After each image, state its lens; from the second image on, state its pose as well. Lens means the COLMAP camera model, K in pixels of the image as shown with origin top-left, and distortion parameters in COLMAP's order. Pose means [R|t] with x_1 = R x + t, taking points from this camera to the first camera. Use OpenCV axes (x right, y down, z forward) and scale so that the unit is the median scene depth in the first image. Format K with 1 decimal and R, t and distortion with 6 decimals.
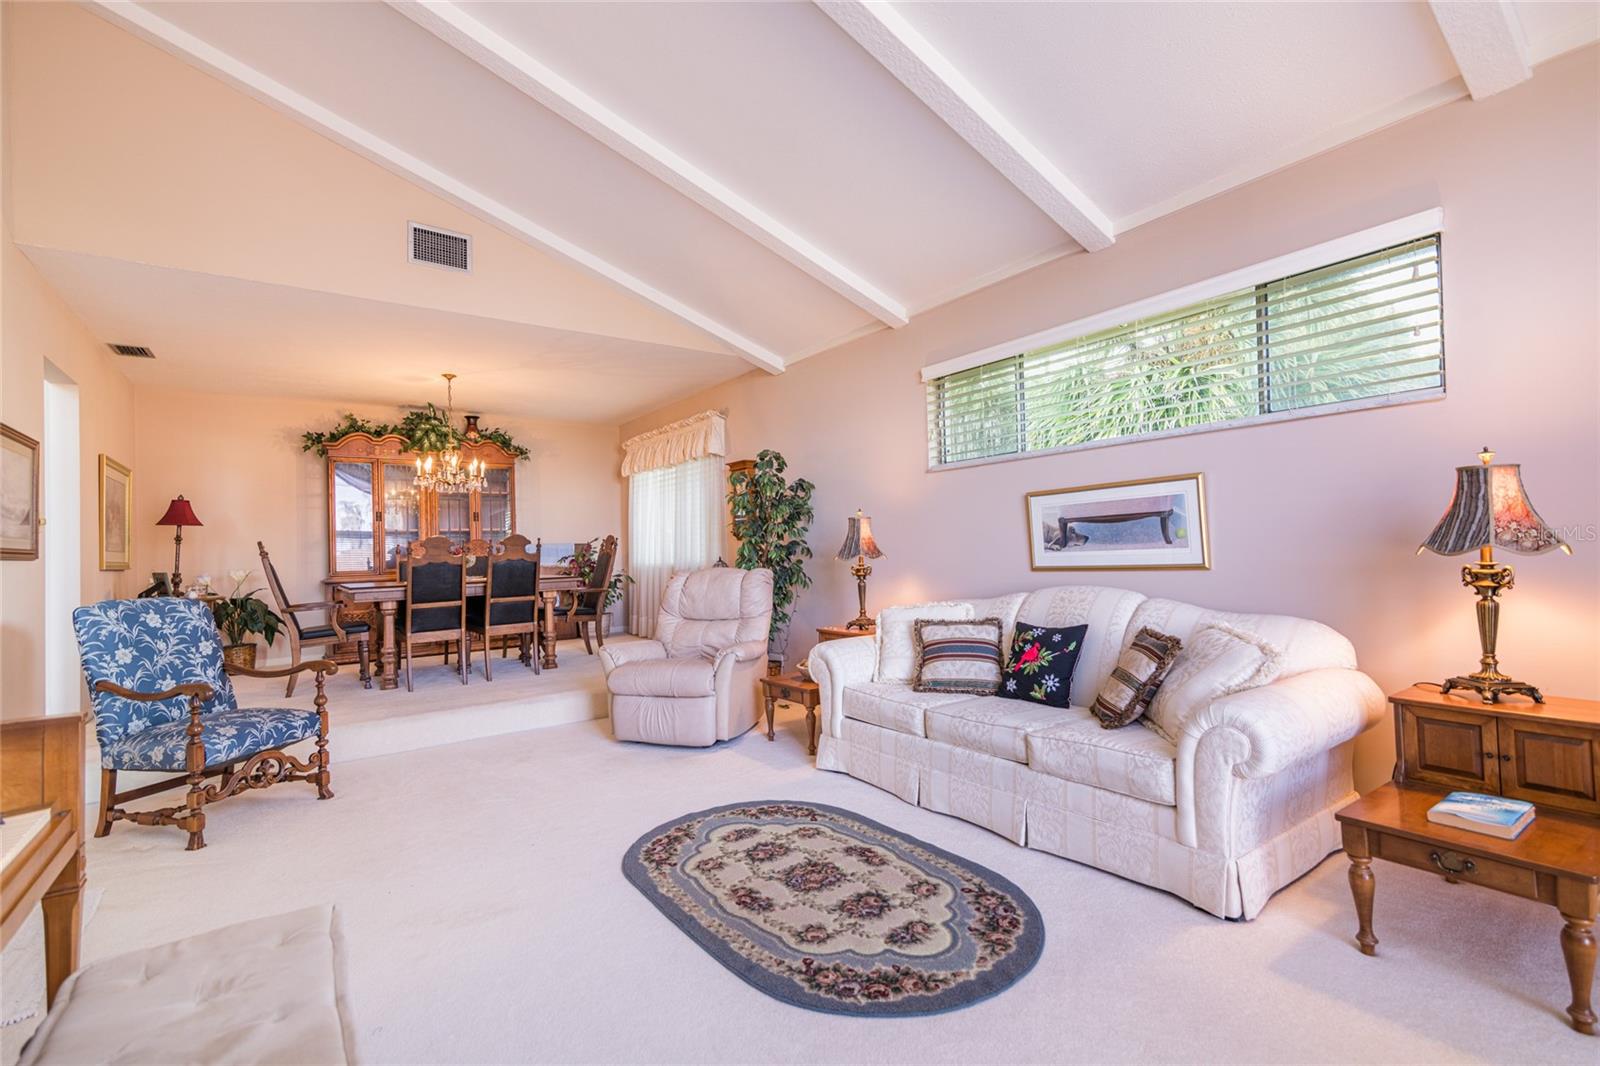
lens RADIAL K [[730.3, 0, 816.7], [0, 730.3, 532.8], [0, 0, 1]] dist [0.011165, -0.000699]
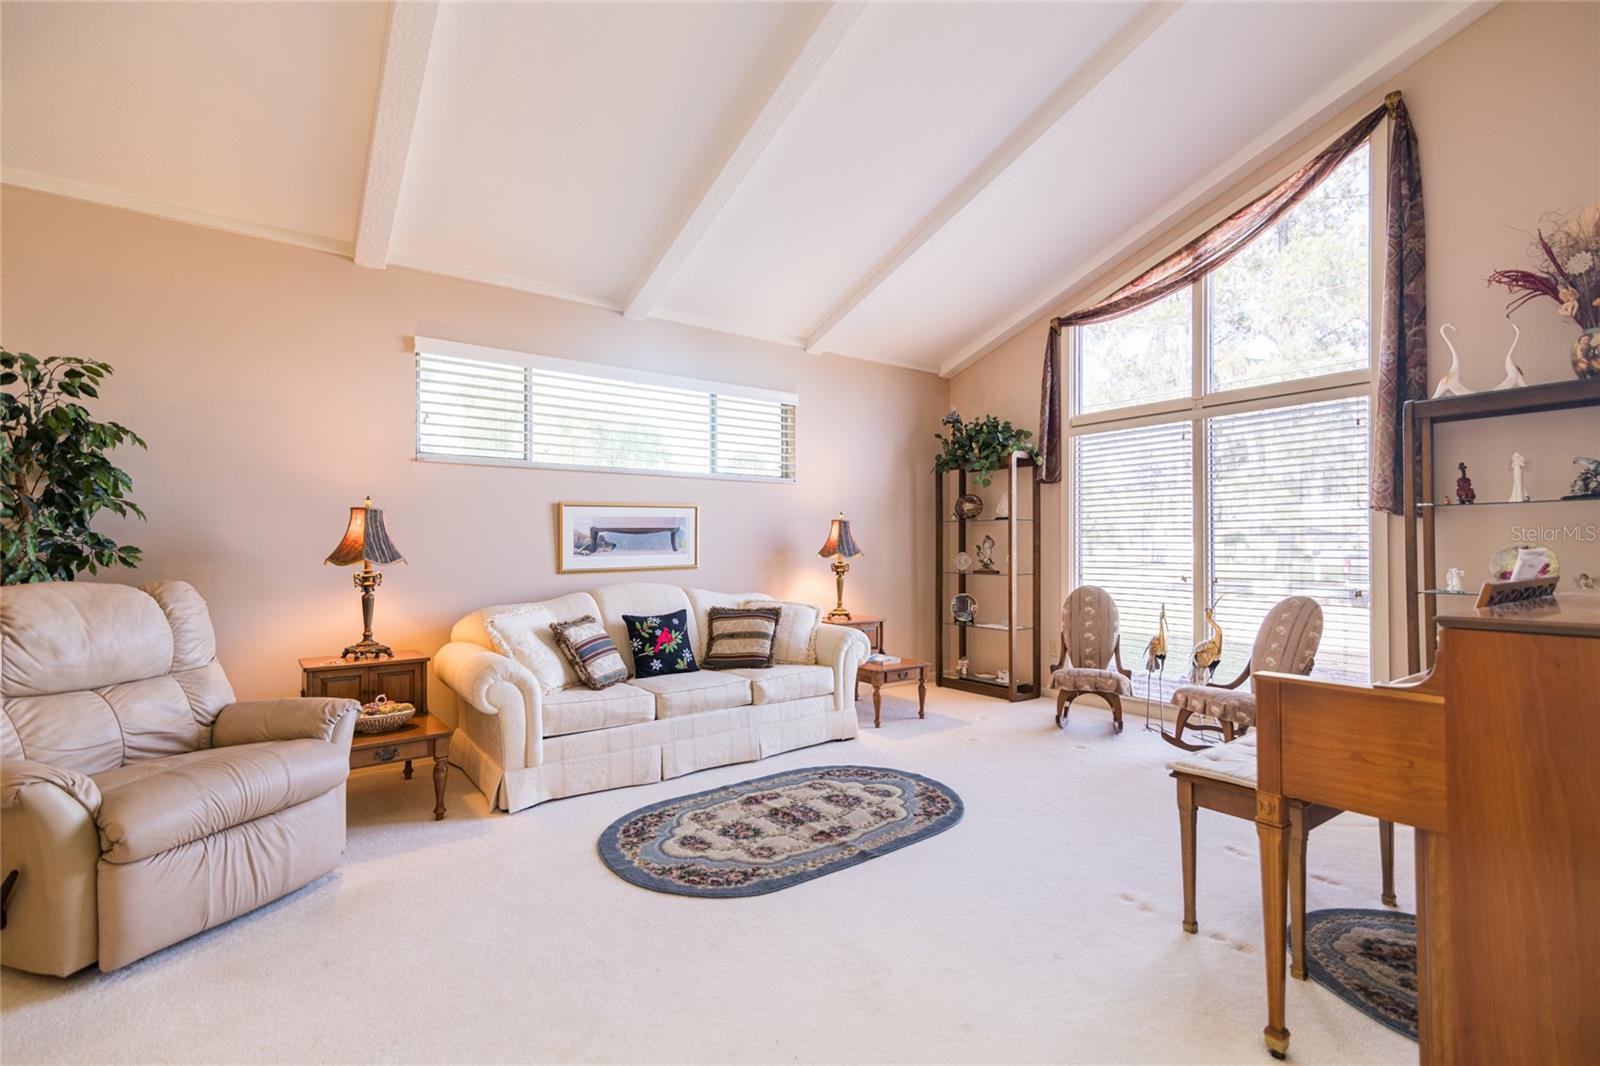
lens RADIAL K [[730.3, 0, 811.1], [0, 730.3, 534.4], [0, 0, 1]] dist [0.011165, -0.000699]
pose [[-0.023587, 0.041544, 0.998858, -1.019413], [-0.025424, 0.998788, -0.042141, 0.038217], [-0.999398, -0.026389, -0.022502, 0.818785]]
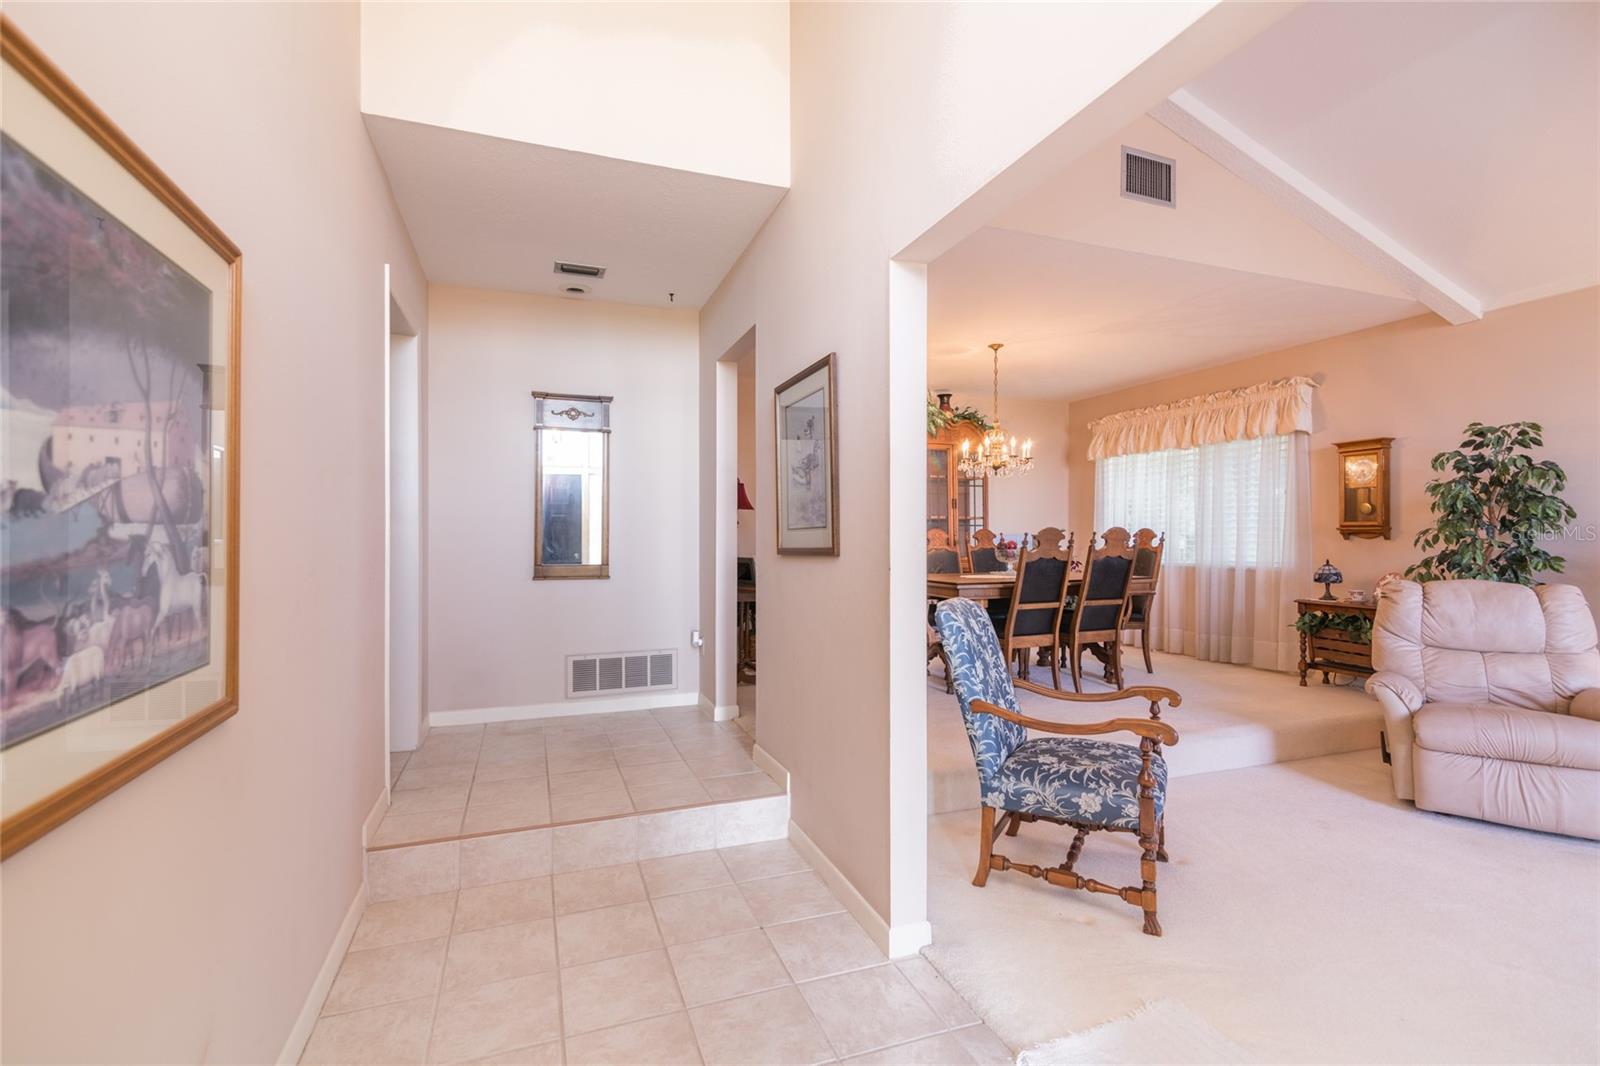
lens RADIAL K [[730.3, 0, 796.8], [0, 730.3, 536.3], [0, 0, 1]] dist [0.011165, -0.000699]
pose [[0.962965, 0.027812, -0.268189, -0.955517], [-0.021156, 0.999393, 0.027677, -0.004903], [0.268796, -0.020978, 0.962969, 0.145482]]
